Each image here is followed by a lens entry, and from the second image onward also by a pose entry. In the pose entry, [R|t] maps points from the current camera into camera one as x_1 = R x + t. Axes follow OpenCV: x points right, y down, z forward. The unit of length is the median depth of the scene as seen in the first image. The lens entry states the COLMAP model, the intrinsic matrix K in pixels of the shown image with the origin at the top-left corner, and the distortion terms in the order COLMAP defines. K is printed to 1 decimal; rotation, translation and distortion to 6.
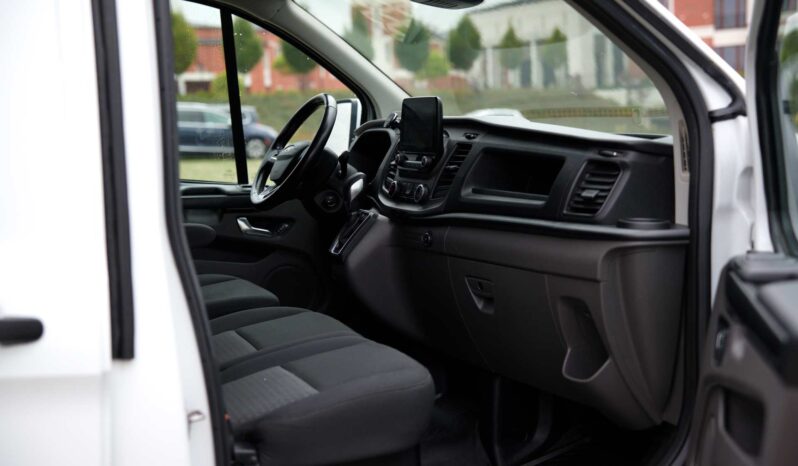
lens RADIAL K [[1203.0, 0, 399.0], [0, 1203.0, 233.0], [0, 0, 1]] dist [0.307327, -0.031644]
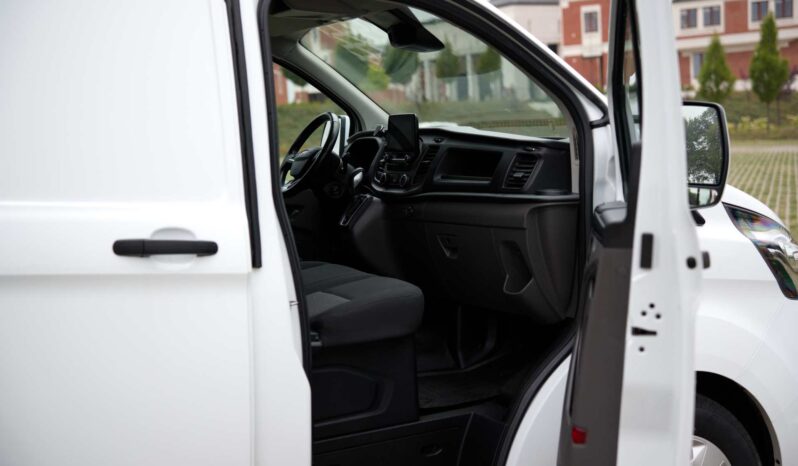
lens RADIAL K [[1203.0, 0, 399.0], [0, 1203.0, 233.0], [0, 0, 1]] dist [0.307327, -0.031644]
pose [[0.998554, -0.020218, 0.049804, -0.067249], [0.020746, 0.999734, -0.010102, 0.048490], [-0.049587, 0.011121, 0.998708, -0.484618]]
